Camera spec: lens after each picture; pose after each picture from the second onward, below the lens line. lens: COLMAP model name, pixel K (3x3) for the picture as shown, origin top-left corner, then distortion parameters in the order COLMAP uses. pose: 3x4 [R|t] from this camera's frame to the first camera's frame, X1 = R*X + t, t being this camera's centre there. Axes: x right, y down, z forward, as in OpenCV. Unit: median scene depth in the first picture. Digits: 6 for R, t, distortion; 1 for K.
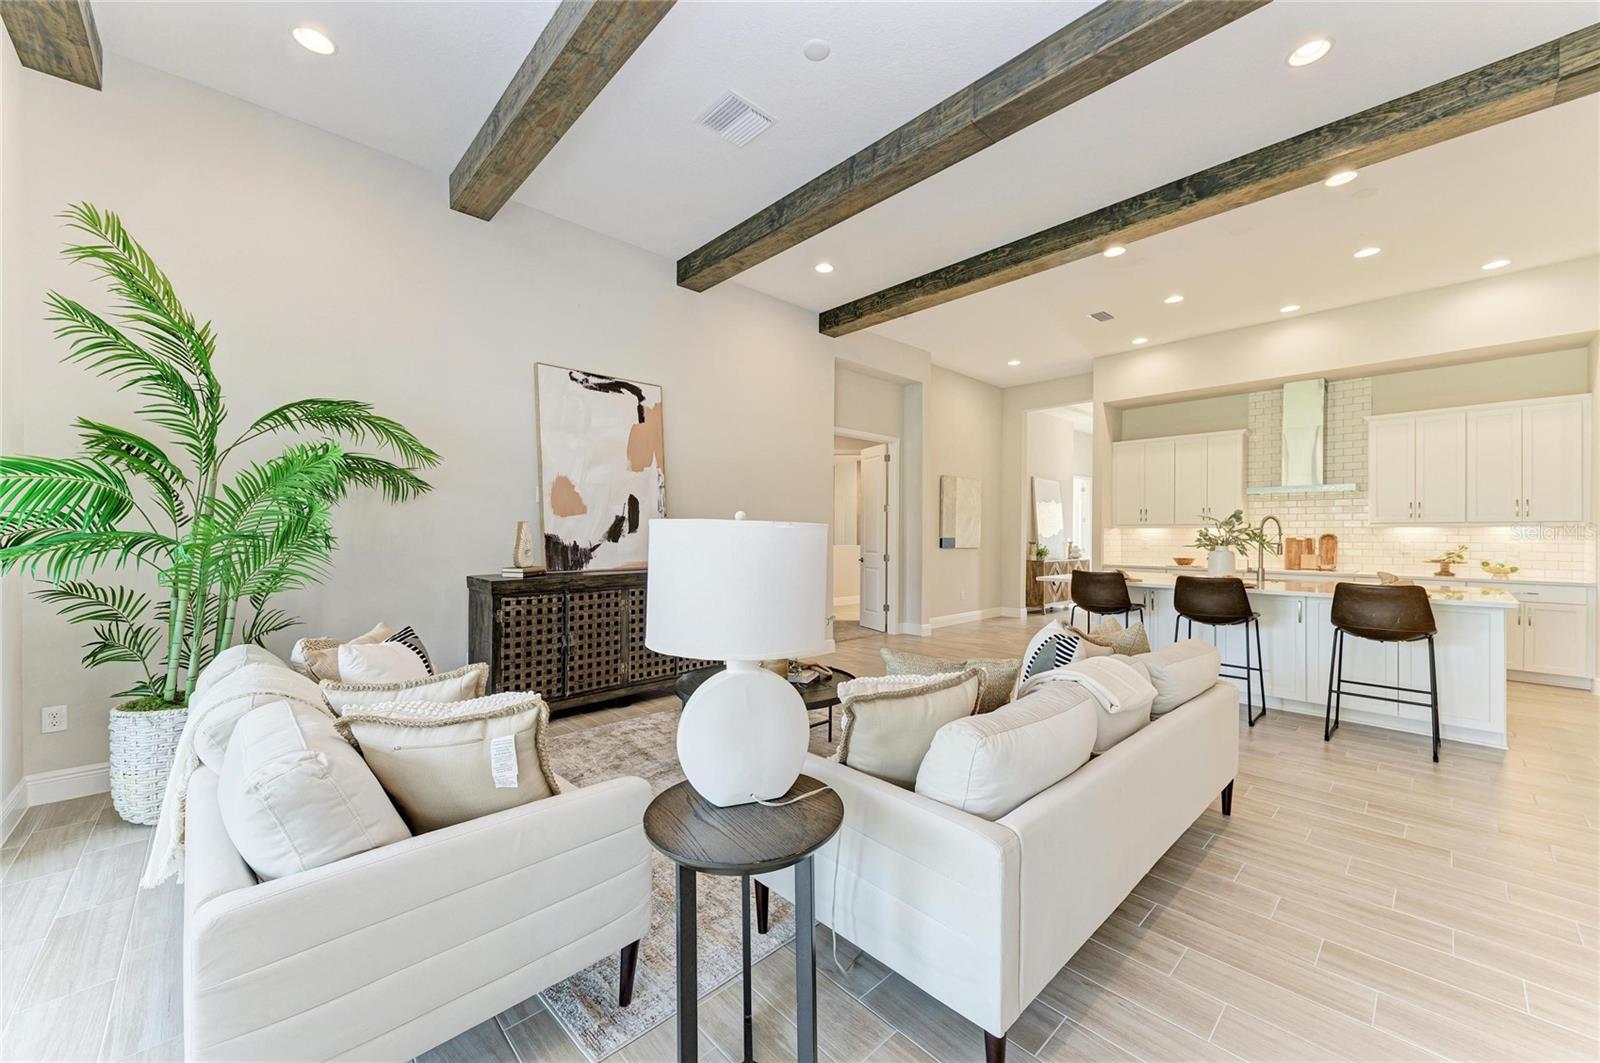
lens RADIAL K [[604.7, 0, 789.1], [0, 604.7, 534.5], [0, 0, 1]] dist [0.009436, -0.000399]
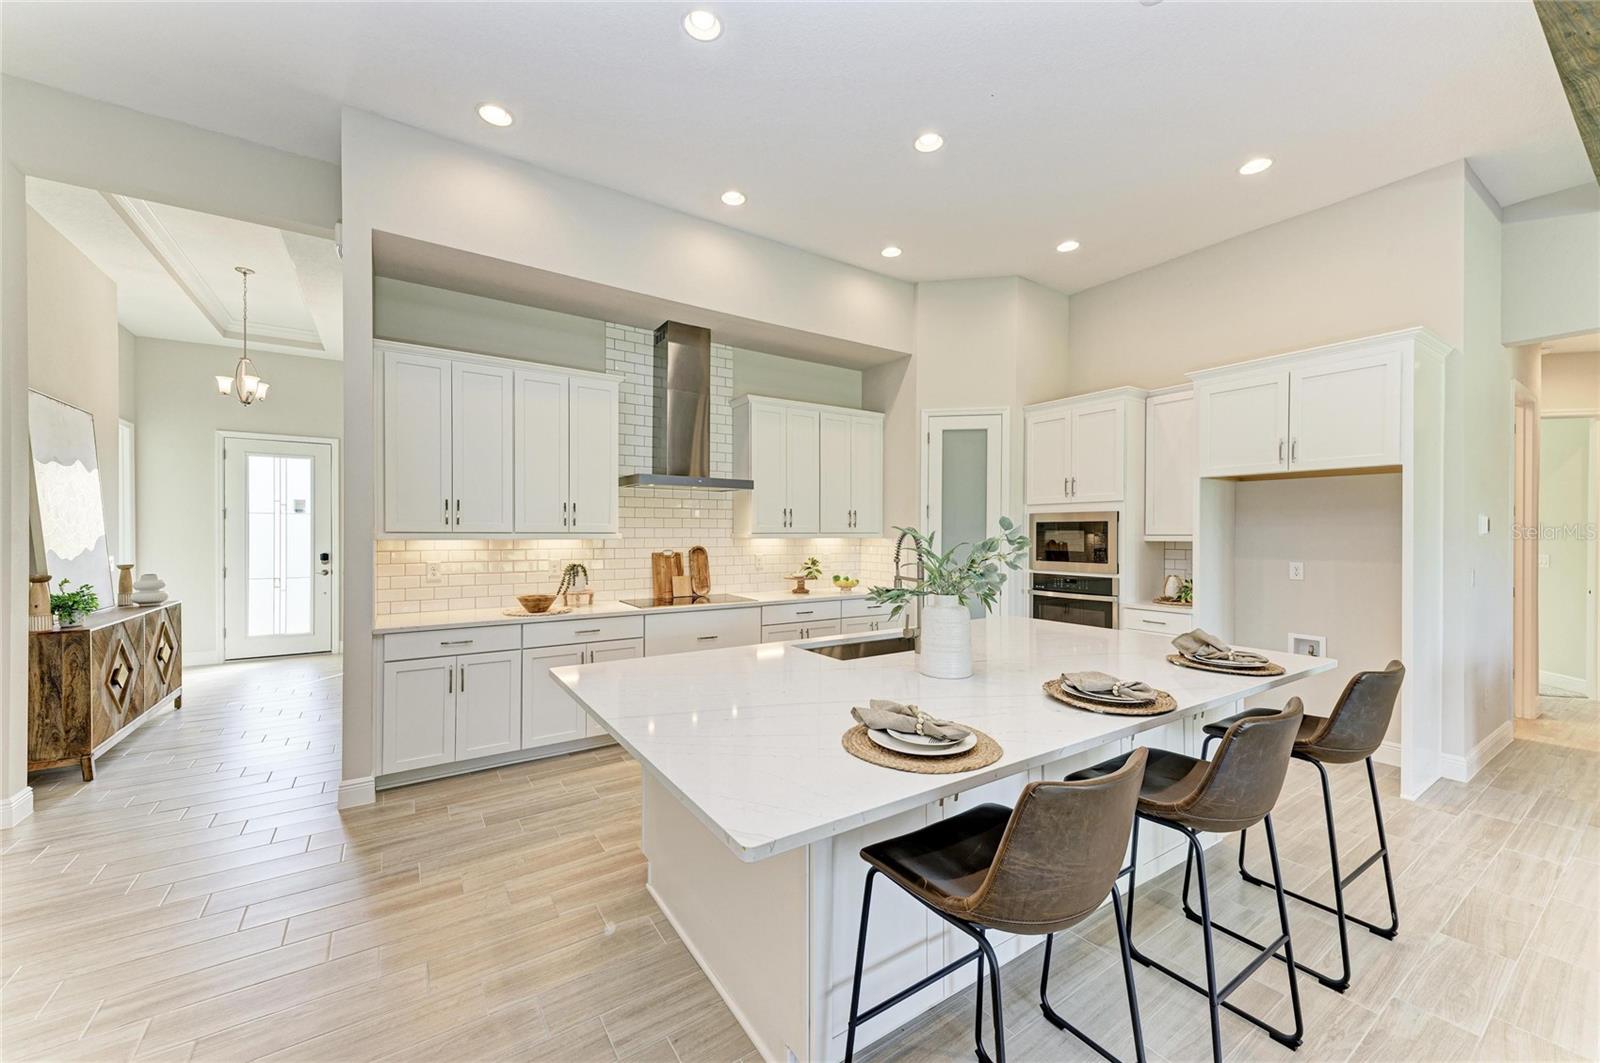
lens RADIAL K [[604.7, 0, 806.3], [0, 604.7, 534.7], [0, 0, 1]] dist [0.009436, -0.000399]
pose [[0.163429, -0.008169, 0.986521, 0.264090], [-0.000838, 0.999964, 0.008420, -0.029612], [-0.986555, -0.002203, 0.163416, 1.039641]]
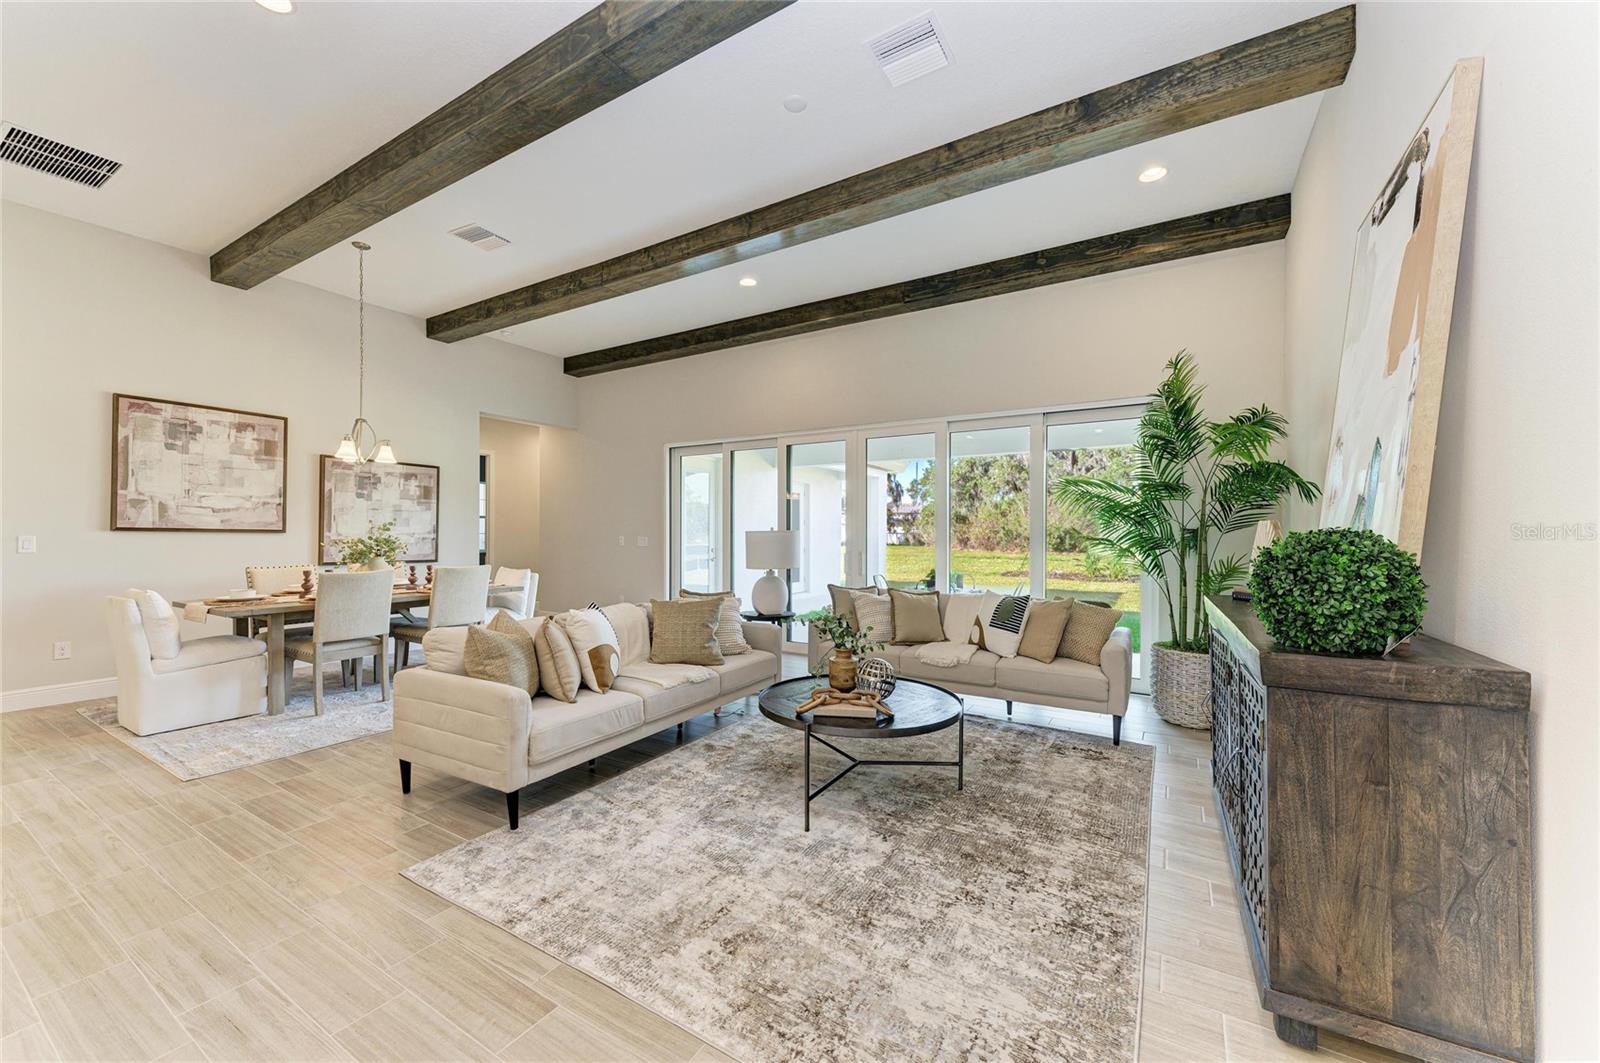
lens RADIAL K [[604.7, 0, 796.1], [0, 604.7, 534.7], [0, 0, 1]] dist [0.009436, -0.000399]
pose [[-0.963496, -0.010592, -0.267512, 0.199270], [-0.011711, 0.999928, 0.002587, -0.000191], [0.267466, 0.005625, -0.963551, 1.230494]]
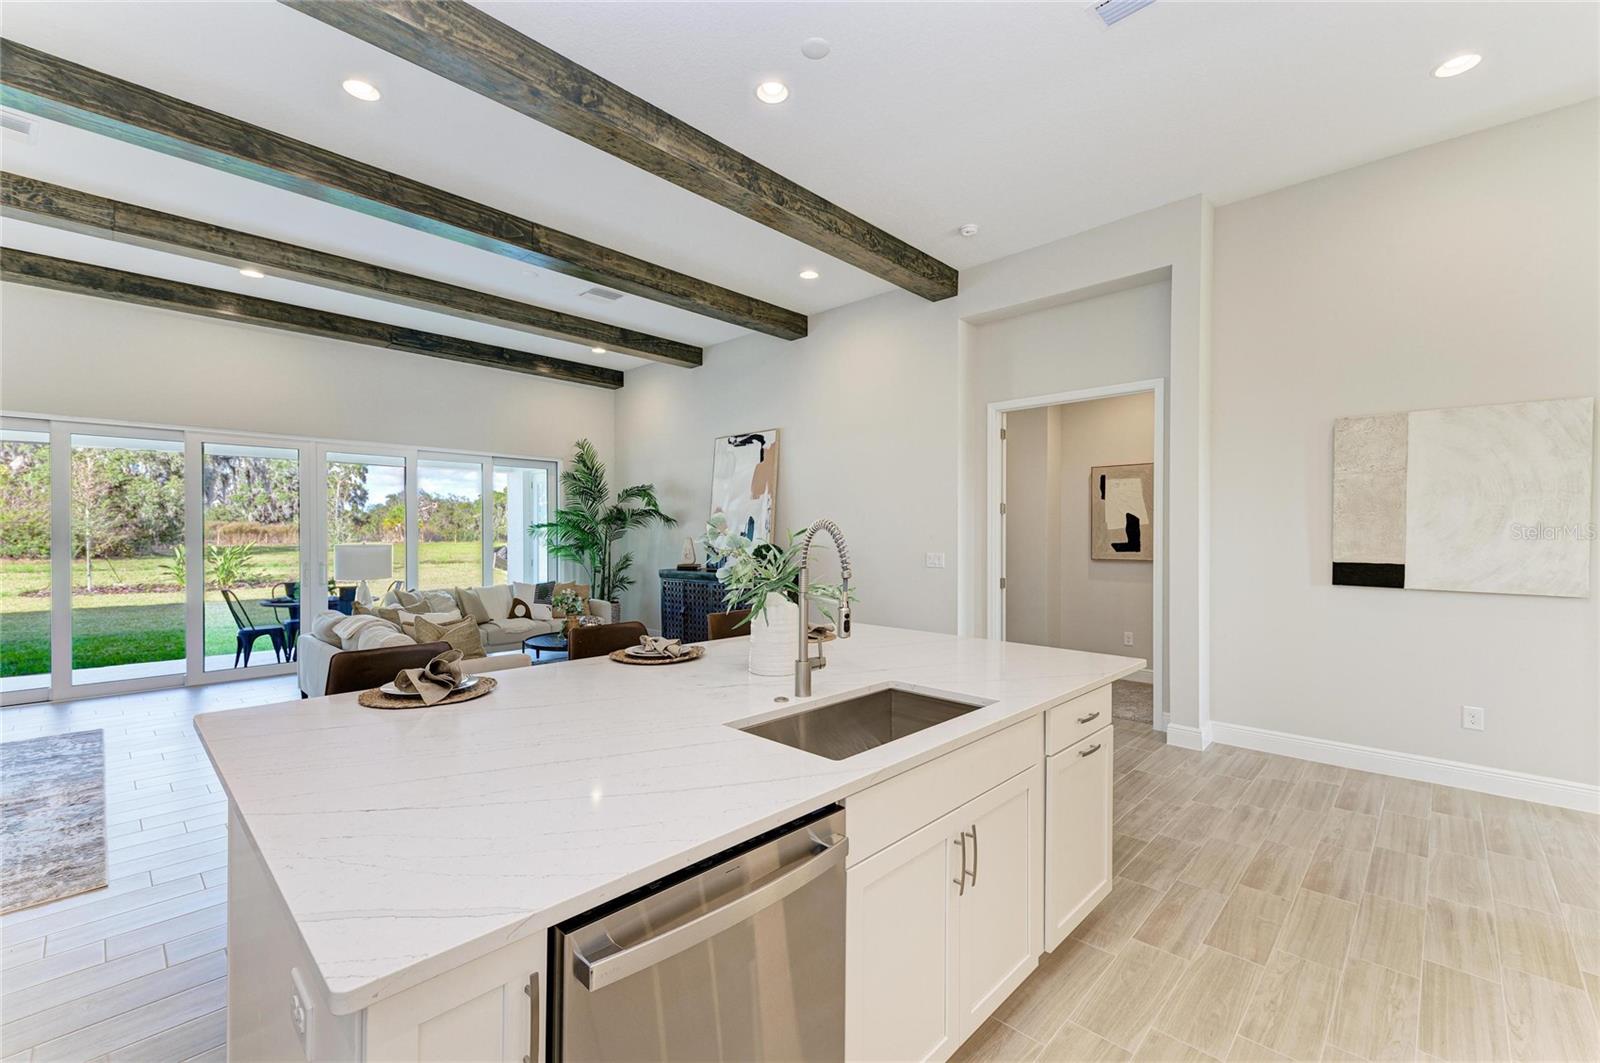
lens RADIAL K [[660.2, 0, 818.8], [0, 660.2, 534.7], [0, 0, 1]] dist [0.006960, -0.000866]
pose [[0.078235, -0.001694, -0.996934, 1.190717], [-0.002841, 0.999994, -0.001922, -0.021681], [0.996931, 0.002983, 0.078230, 0.996321]]
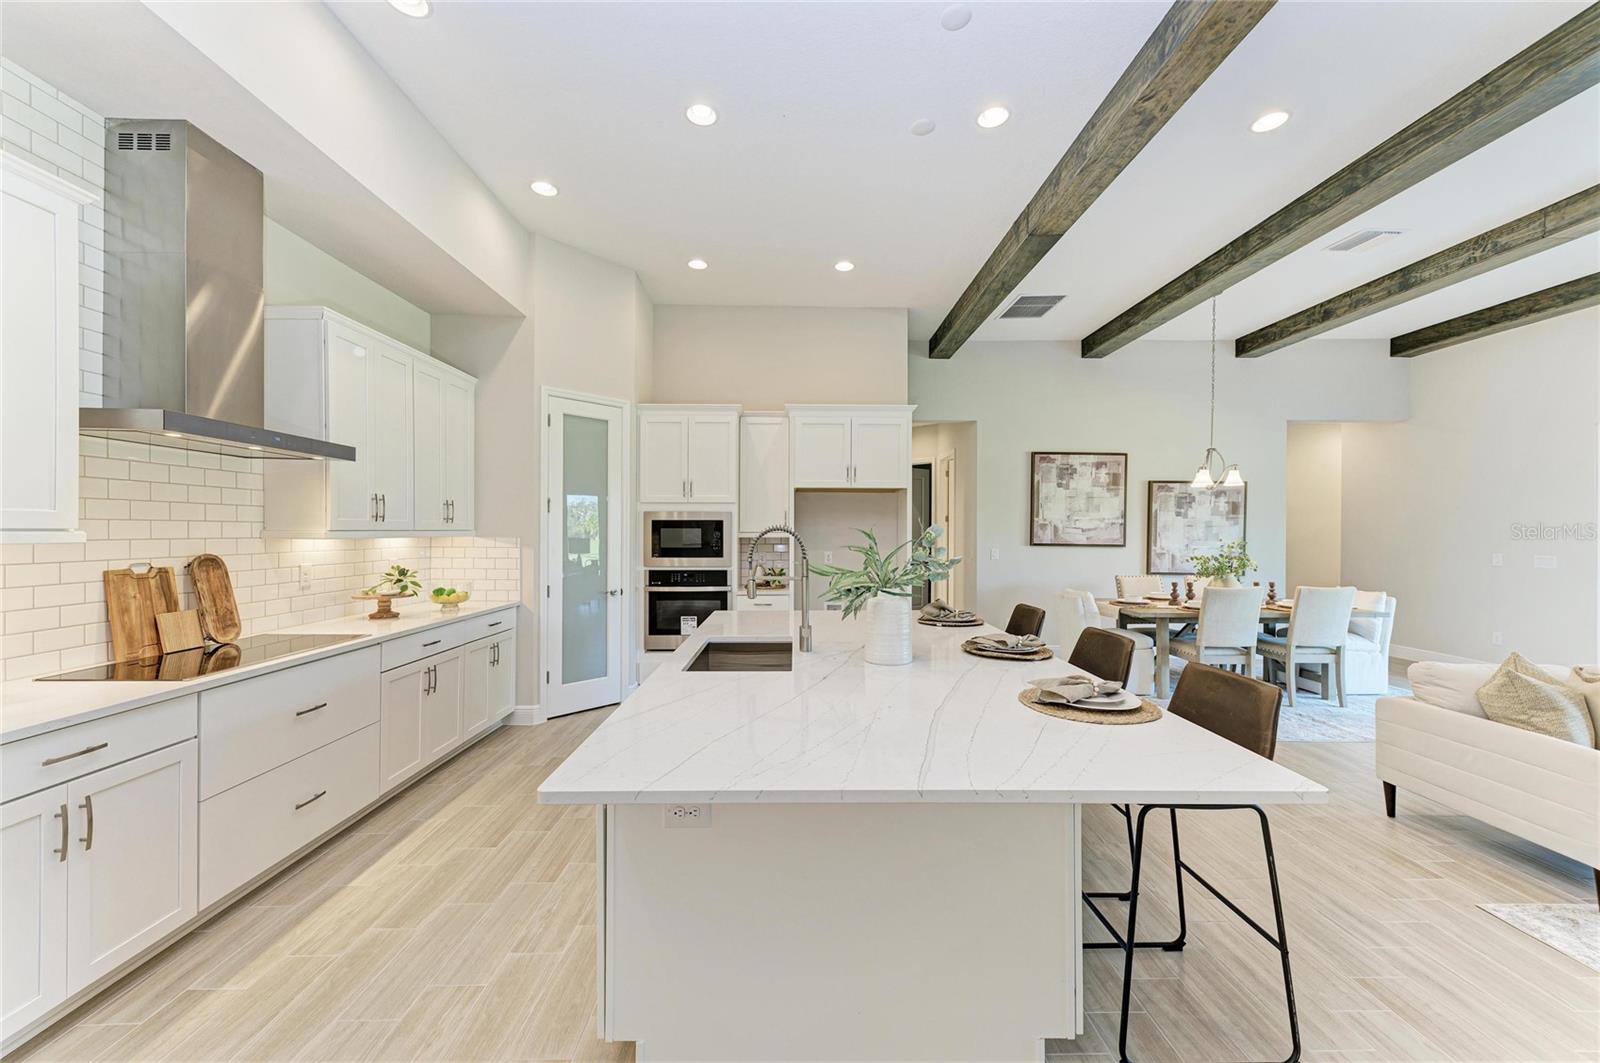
lens RADIAL K [[604.7, 0, 799.7], [0, 604.7, 533.3], [0, 0, 1]] dist [0.009436, -0.000399]
pose [[-0.739618, -0.010818, 0.672940, 0.453906], [-0.007472, 0.999941, 0.007862, -0.029390], [-0.672985, 0.000787, -0.739655, 1.427504]]
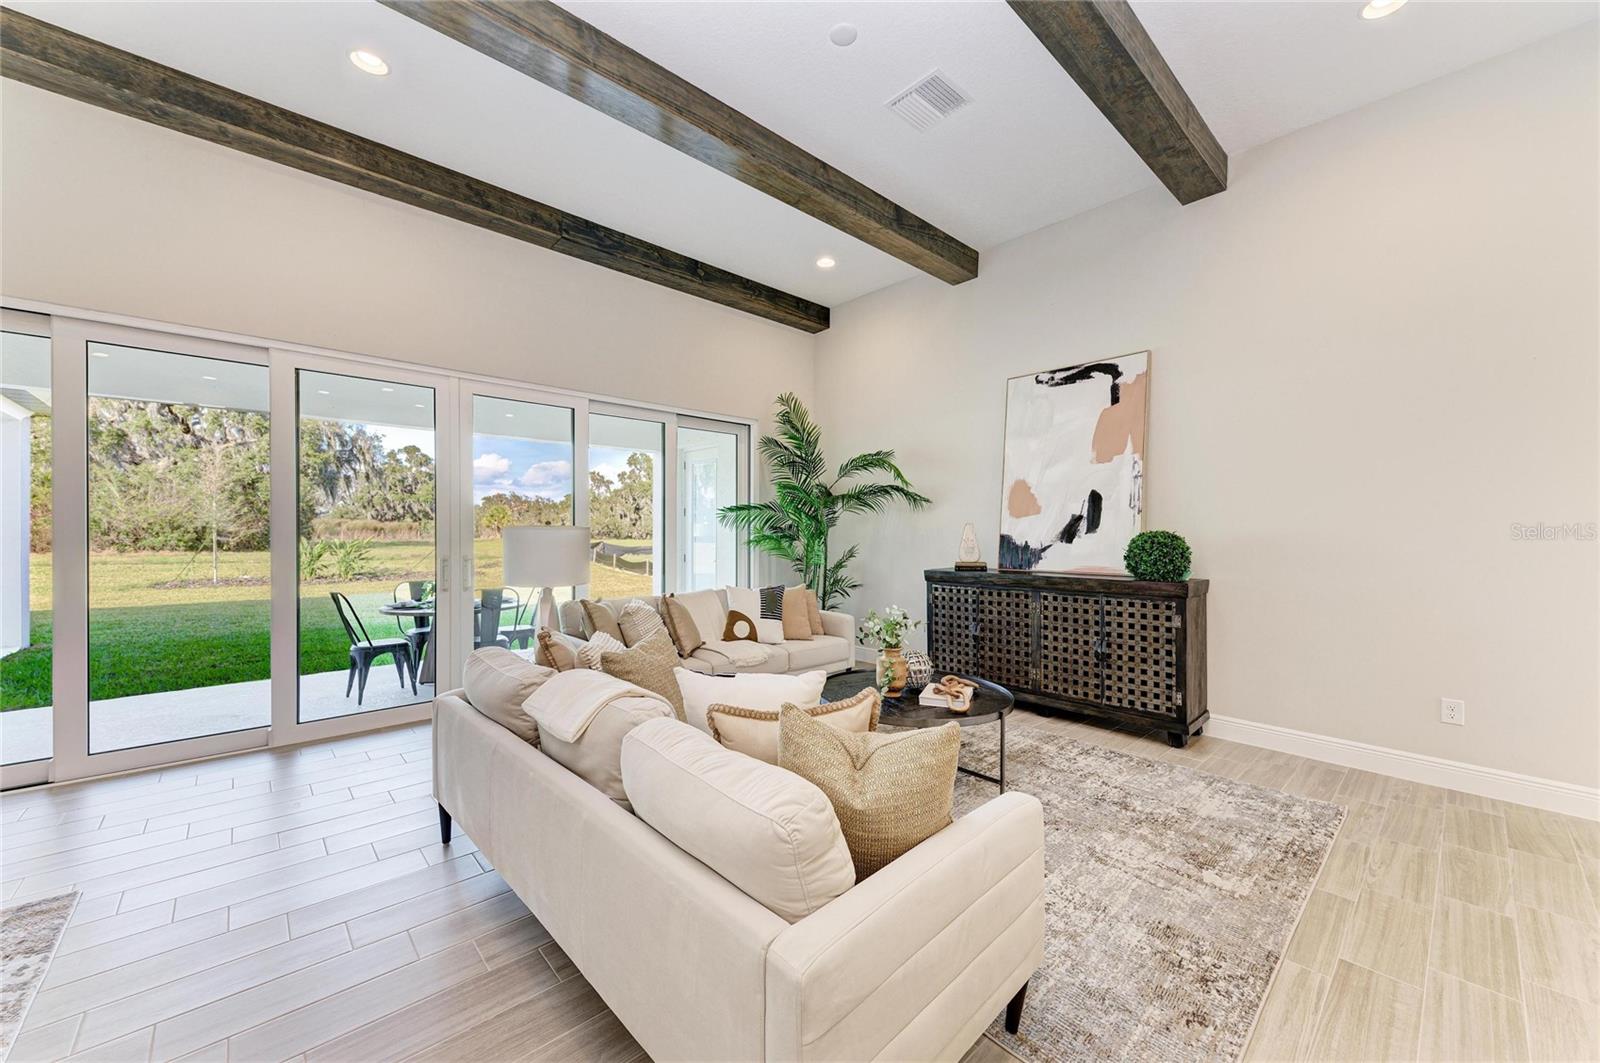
lens RADIAL K [[604.7, 0, 815.8], [0, 604.7, 534.5], [0, 0, 1]] dist [0.009436, -0.000399]
pose [[0.003601, -0.000688, -0.999993, 0.599669], [-0.007152, 0.999974, -0.000713, 0.002598], [0.999968, 0.007155, 0.003596, 0.567836]]
